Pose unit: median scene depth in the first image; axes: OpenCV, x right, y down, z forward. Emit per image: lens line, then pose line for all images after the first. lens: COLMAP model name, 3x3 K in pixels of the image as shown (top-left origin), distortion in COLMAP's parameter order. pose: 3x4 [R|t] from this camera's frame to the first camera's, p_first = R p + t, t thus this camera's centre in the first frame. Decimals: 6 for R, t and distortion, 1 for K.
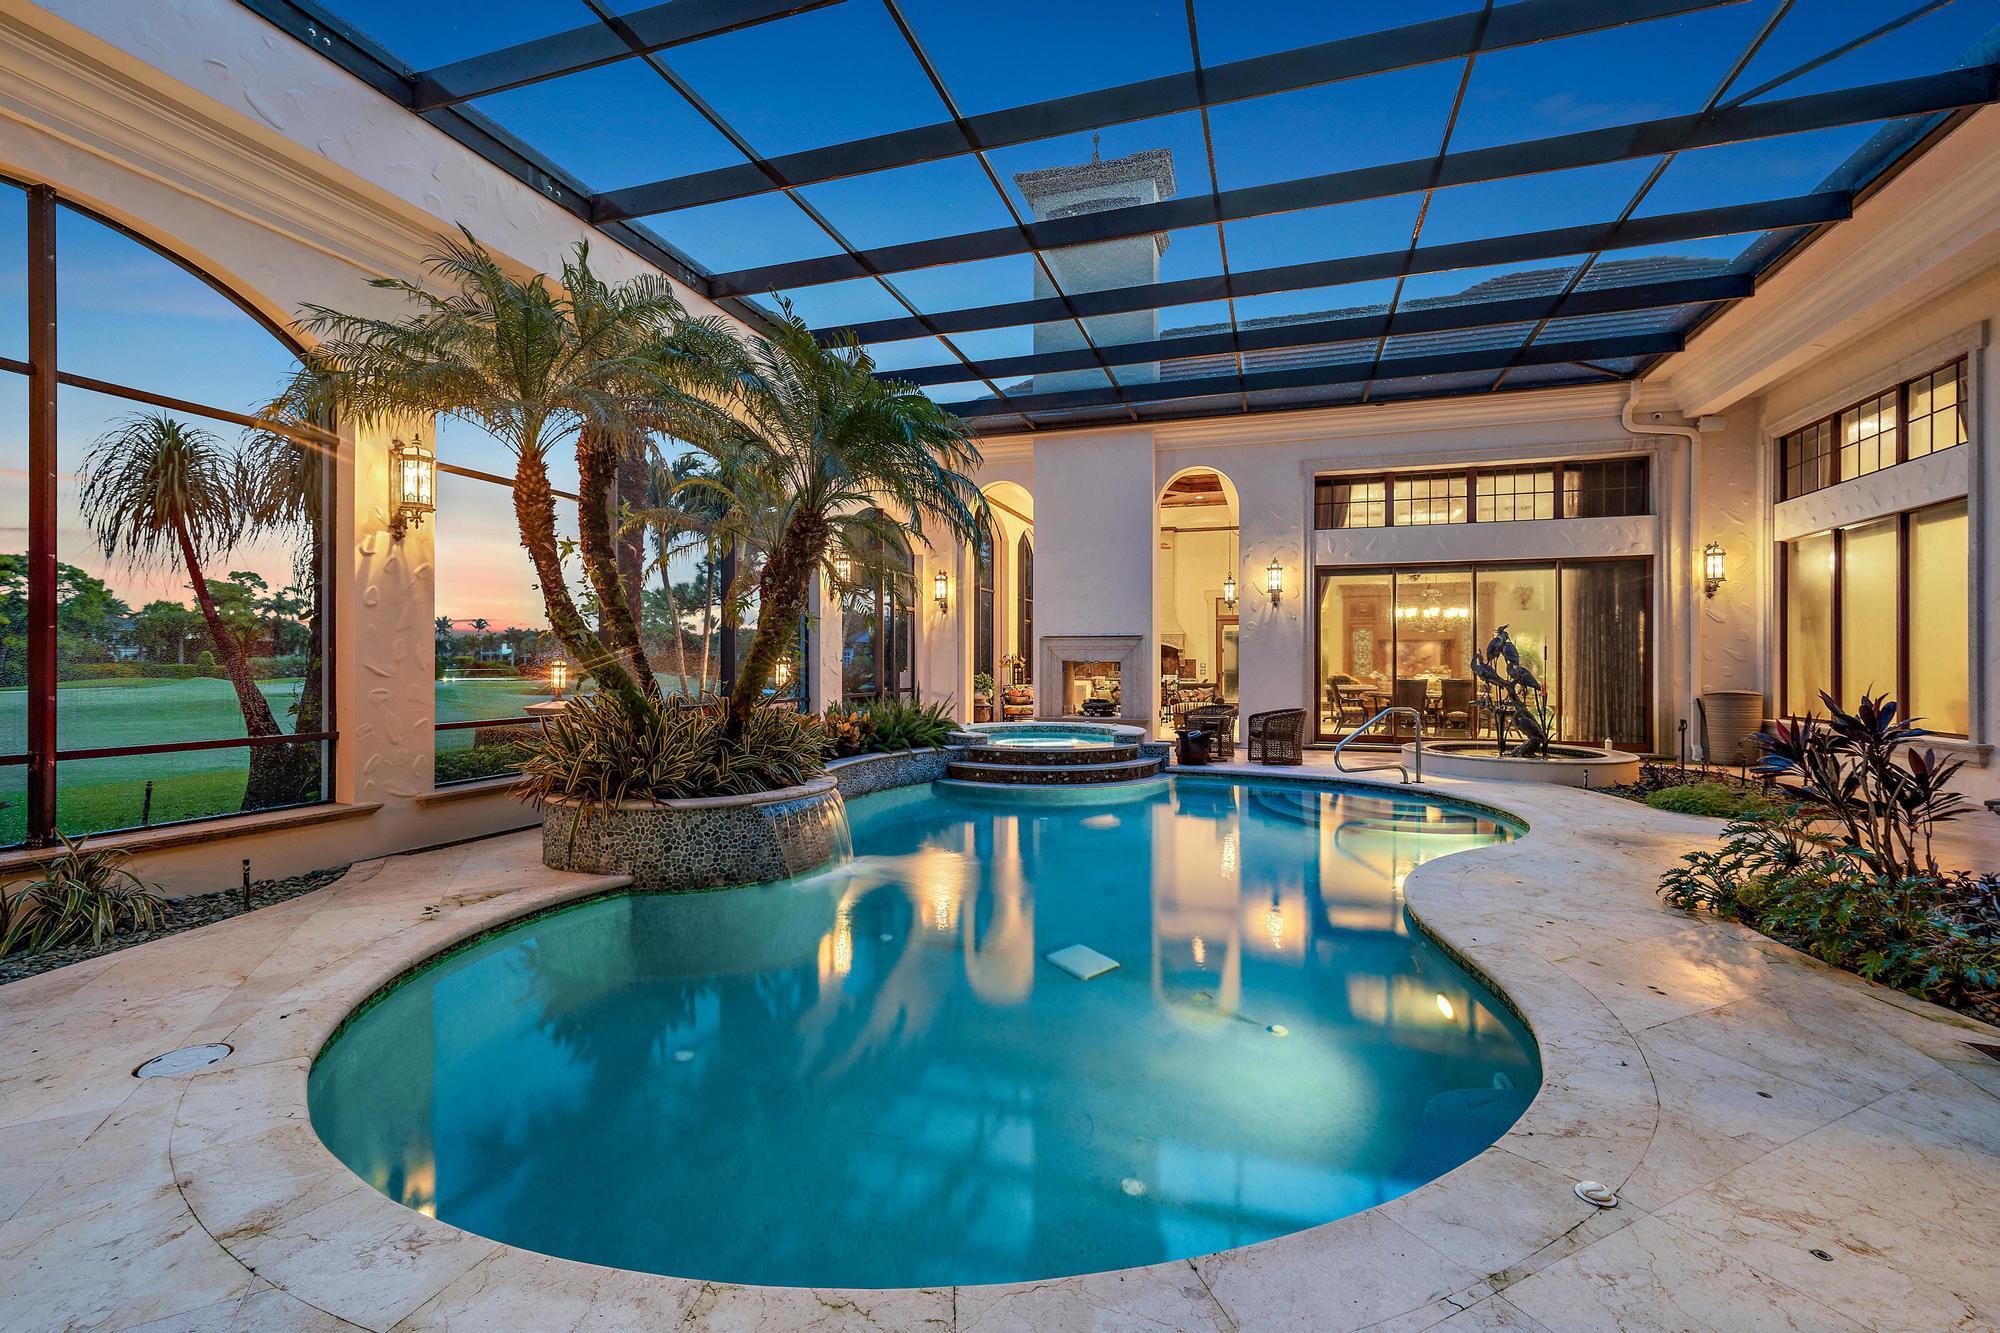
lens RADIAL K [[886.2, 0, 1000.0], [0, 886.2, 666.5], [0, 0, 1]] dist [0.000242, -0.000014]
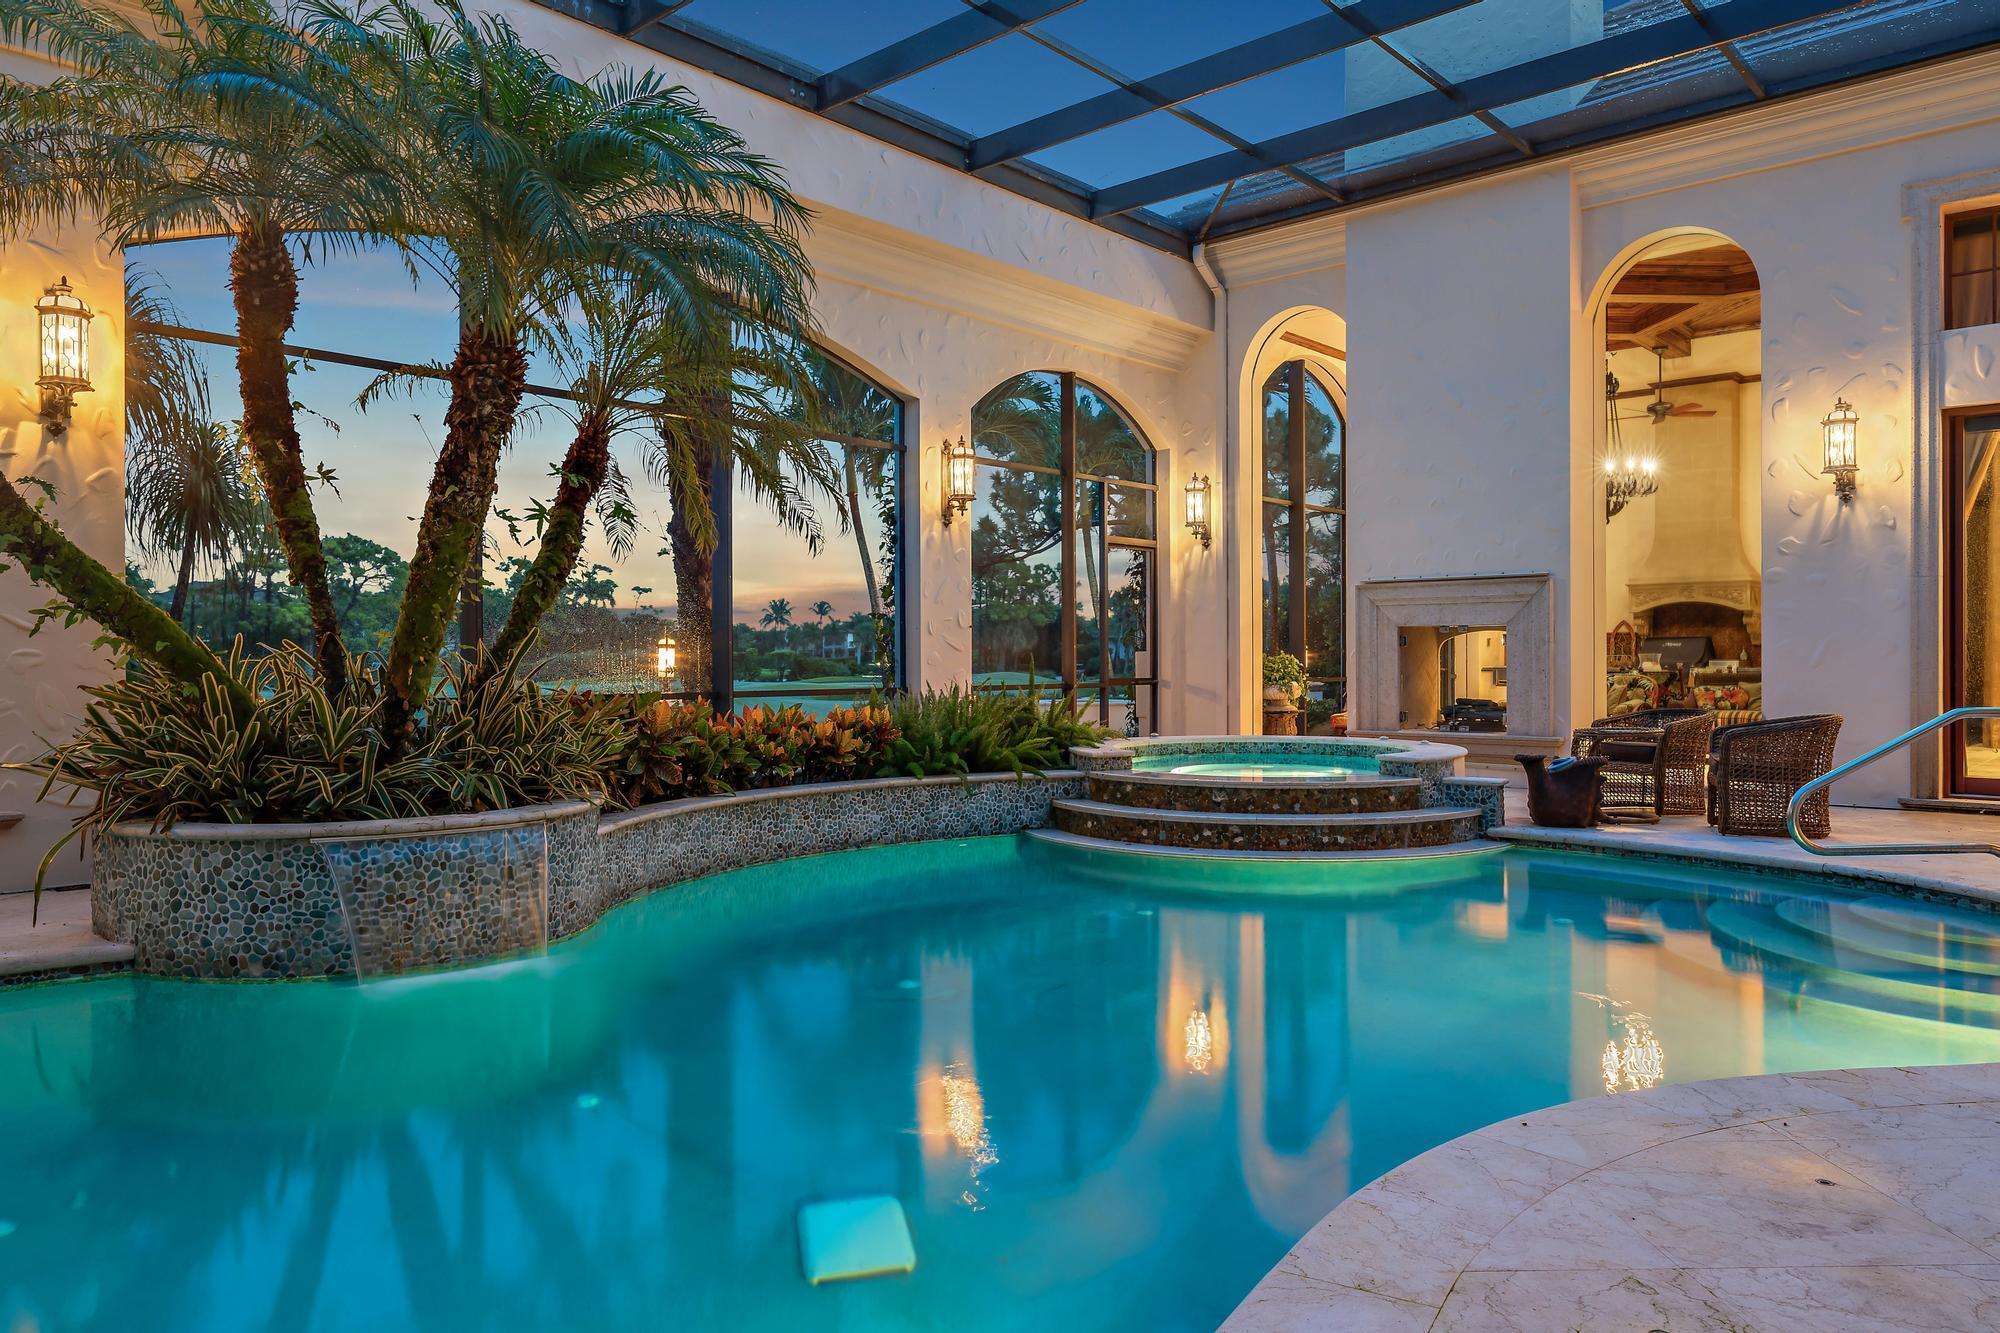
lens RADIAL K [[1364.8, 0, 1000.0], [0, 1364.8, 666.5], [0, 0, 1]] dist [0.005421, -0.003112]
pose [[0.911814, -0.001959, -0.410598, 0.250234], [0.001867, 0.999998, -0.000625, 0.023524], [0.410598, -0.000197, 0.911816, 0.194351]]
